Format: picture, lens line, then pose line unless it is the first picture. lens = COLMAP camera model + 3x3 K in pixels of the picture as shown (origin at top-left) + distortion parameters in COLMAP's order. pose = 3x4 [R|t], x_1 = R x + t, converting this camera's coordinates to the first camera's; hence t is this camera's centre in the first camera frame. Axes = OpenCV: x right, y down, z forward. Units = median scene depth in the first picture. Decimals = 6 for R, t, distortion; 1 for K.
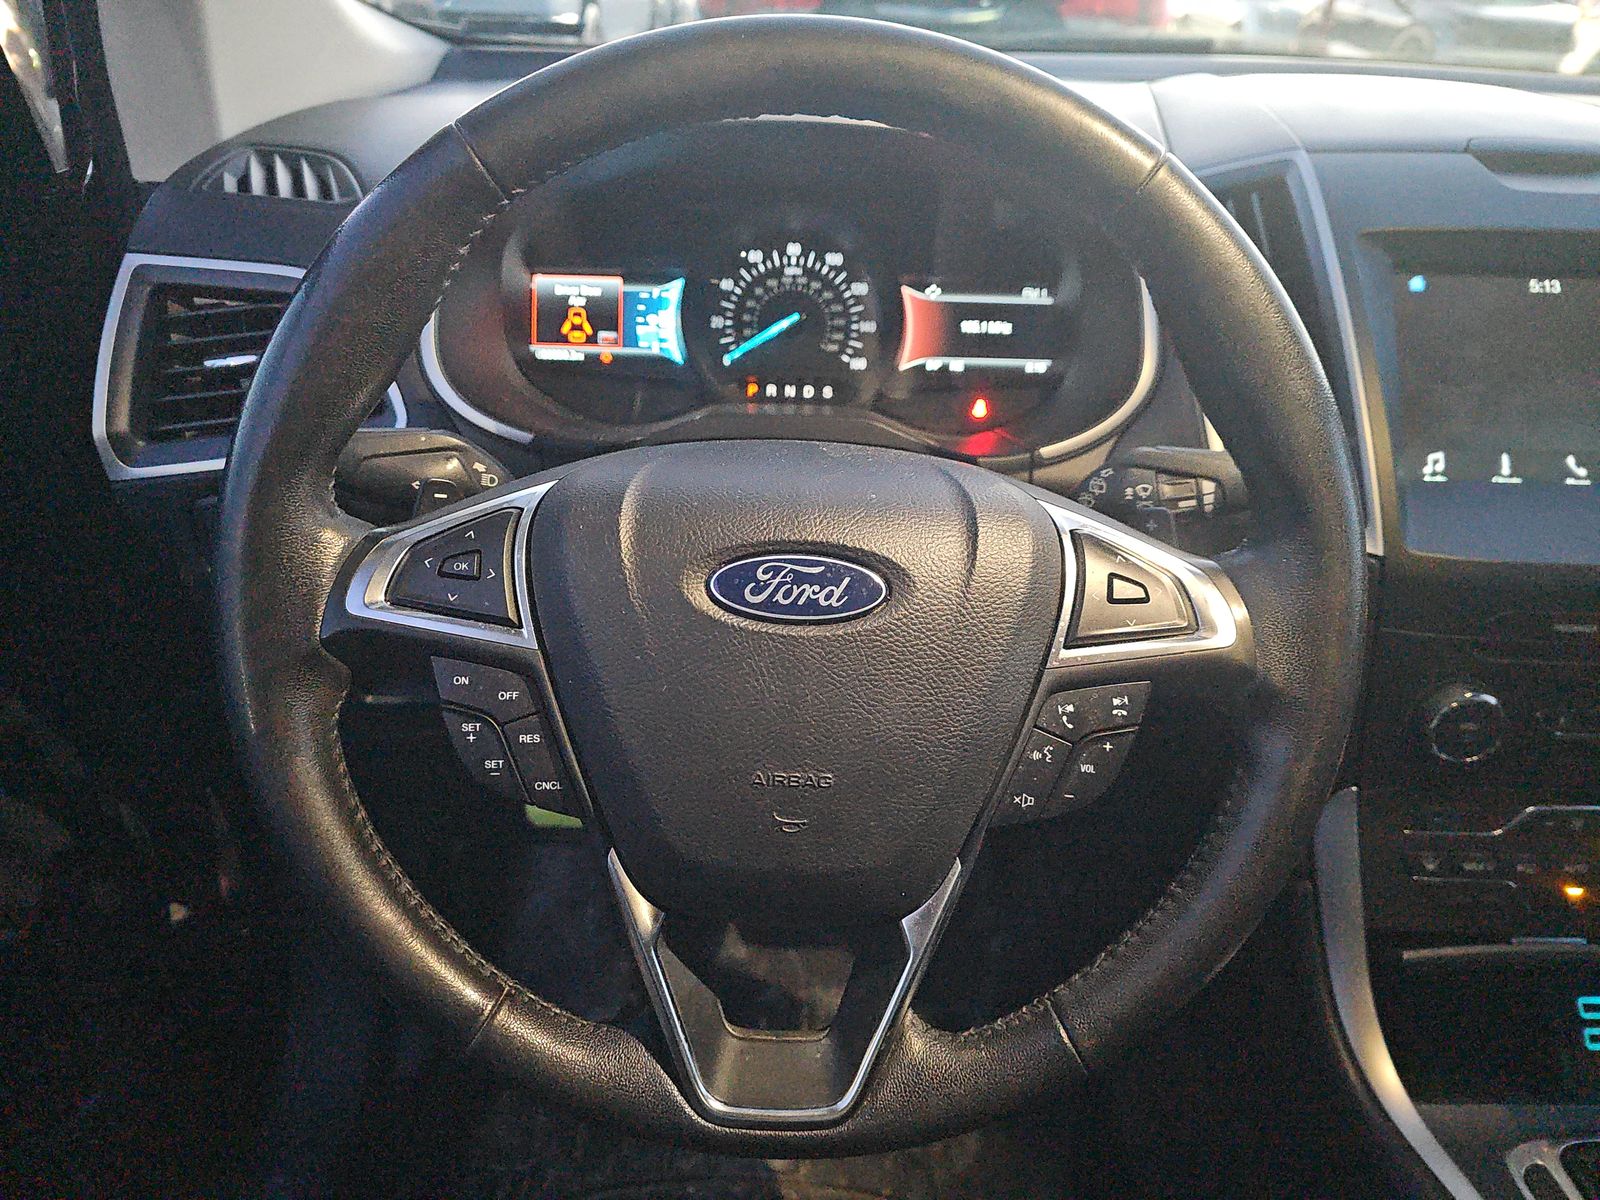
lens RADIAL K [[1048.3, 0, 798.4], [0, 1048.3, 610.6], [0, 0, 1]] dist [0.005887, 0.000241]
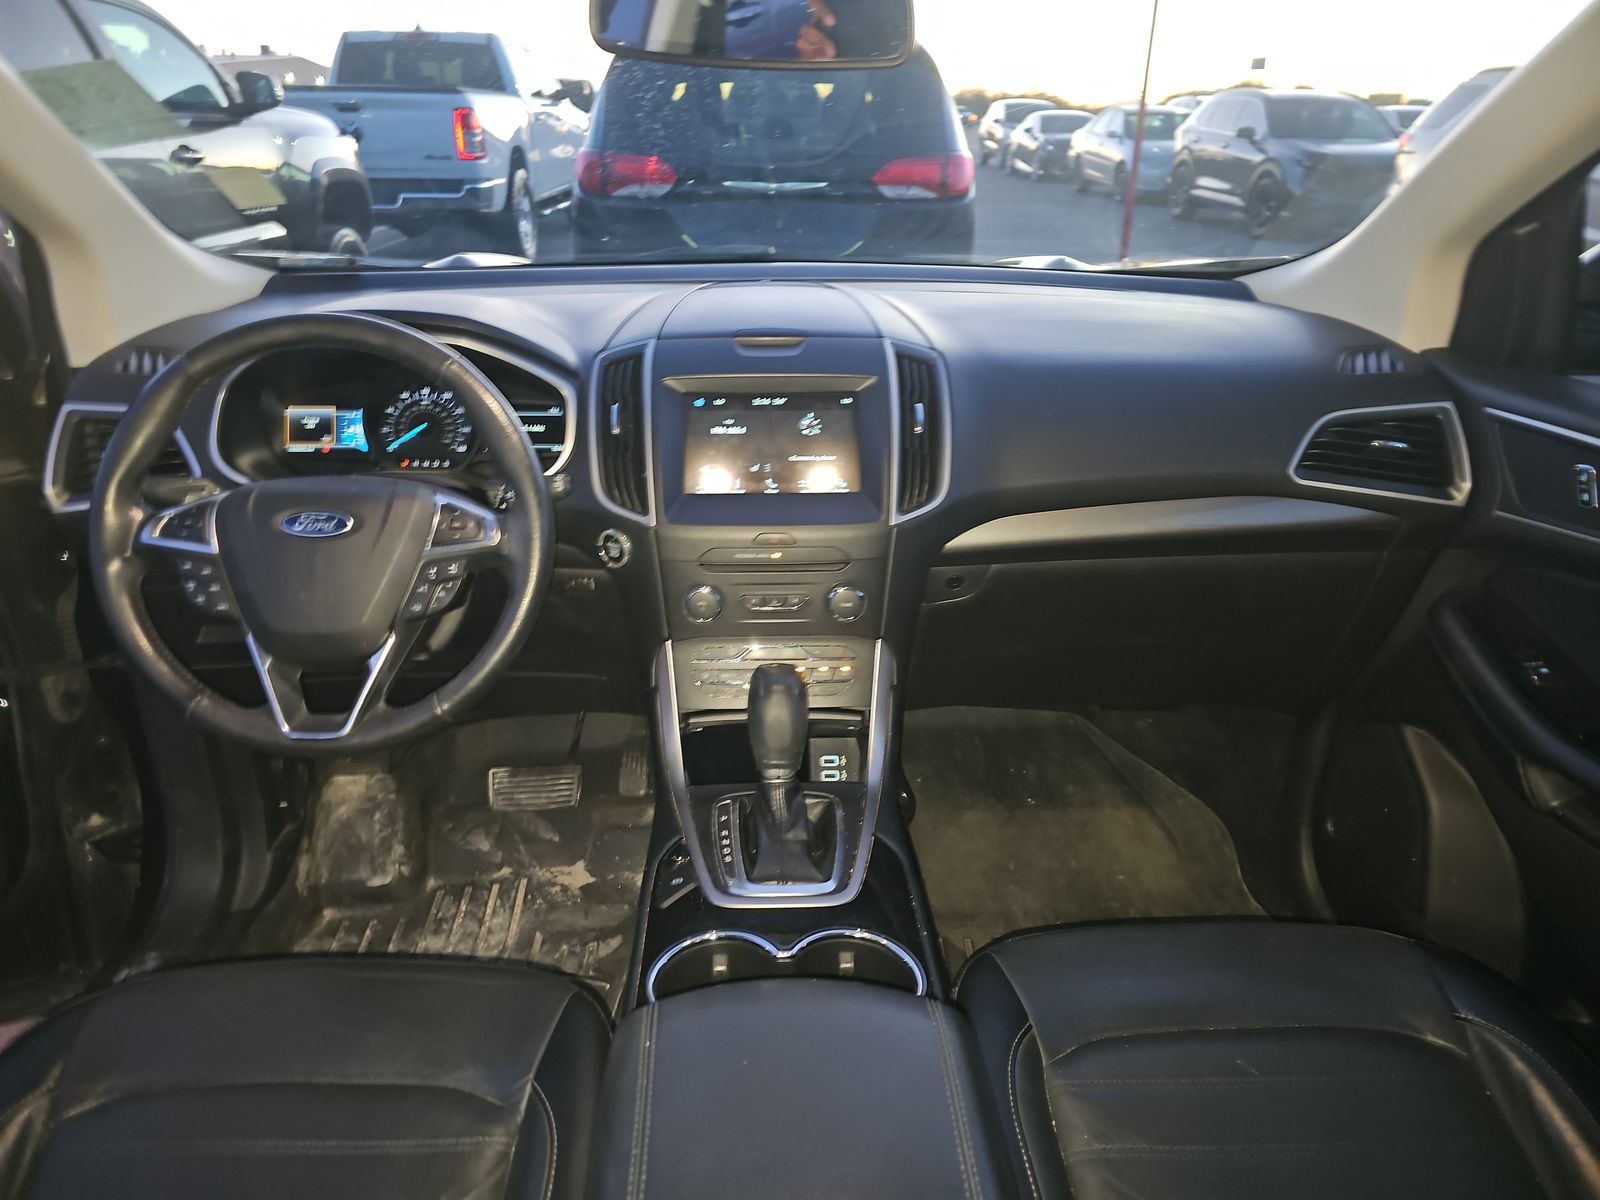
lens RADIAL K [[1048.3, 0, 803.8], [0, 1048.3, 590.8], [0, 0, 1]] dist [0.005887, 0.000241]
pose [[0.998454, -0.035982, 0.042356, 0.587651], [0.040796, 0.992068, -0.118902, 0.270886], [-0.037742, 0.120446, 0.992002, -0.875611]]
